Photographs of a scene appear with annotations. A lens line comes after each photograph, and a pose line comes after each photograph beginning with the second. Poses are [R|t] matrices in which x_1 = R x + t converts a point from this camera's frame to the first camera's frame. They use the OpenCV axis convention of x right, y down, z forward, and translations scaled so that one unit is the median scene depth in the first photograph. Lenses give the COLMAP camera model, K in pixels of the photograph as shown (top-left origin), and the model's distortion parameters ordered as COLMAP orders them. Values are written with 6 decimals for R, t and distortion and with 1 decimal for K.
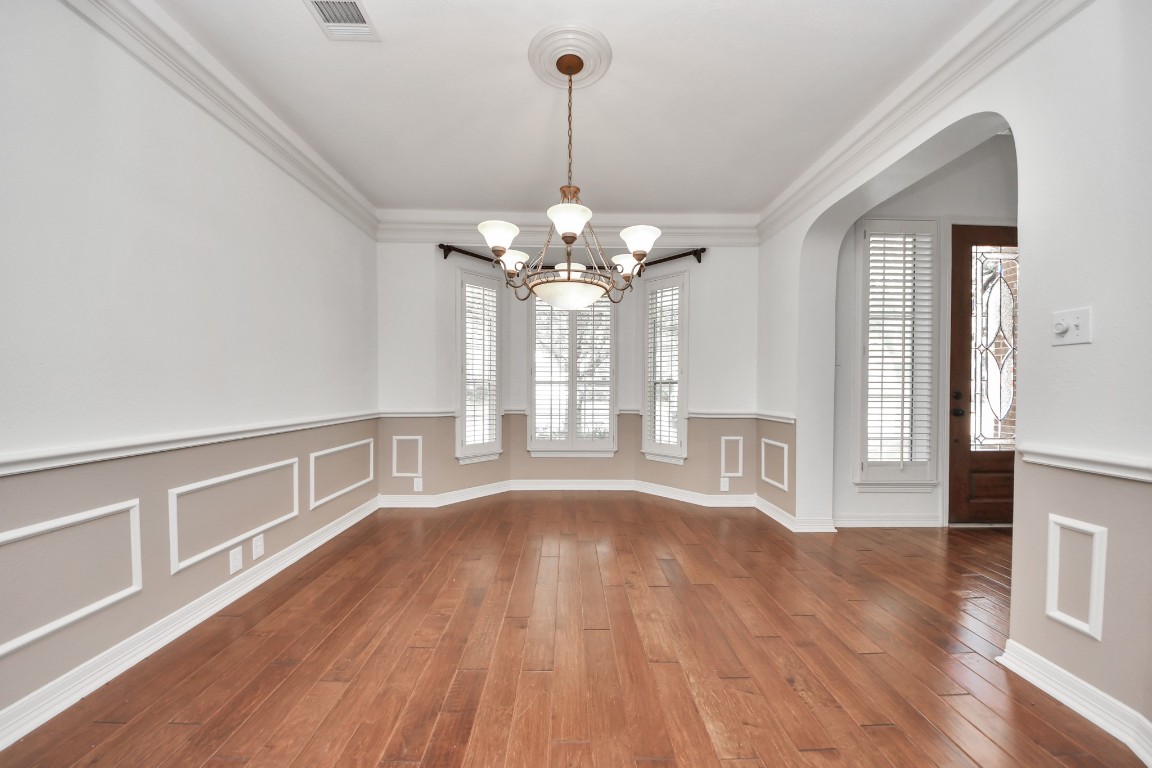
lens RADIAL K [[420.9, 0, 570.4], [0, 420.9, 391.8], [0, 0, 1]] dist [0.009666, -0.014337]
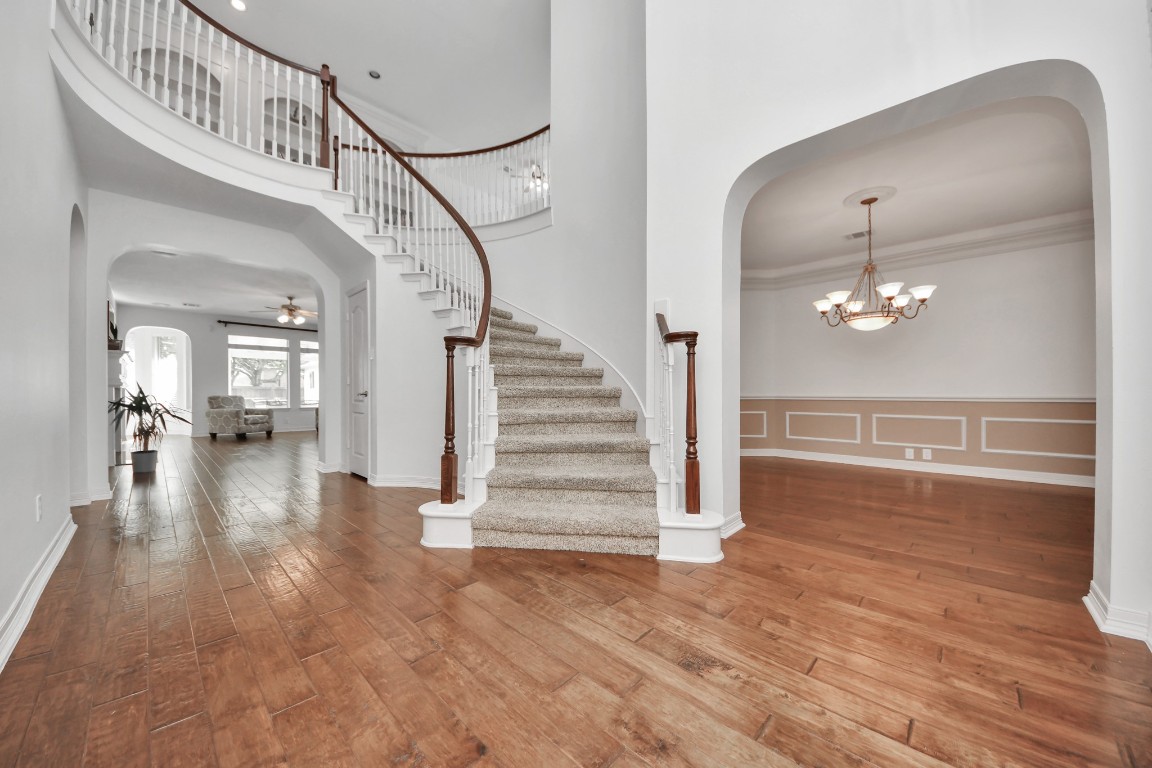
lens RADIAL K [[409.4, 0, 574.8], [0, 409.4, 391.1], [0, 0, 1]] dist [0.008778, -0.000076]
pose [[-0.709071, -0.001549, -0.705135, 2.064040], [-0.009210, 0.999933, 0.007065, 0.058498], [0.705077, 0.011504, -0.709038, 1.286595]]
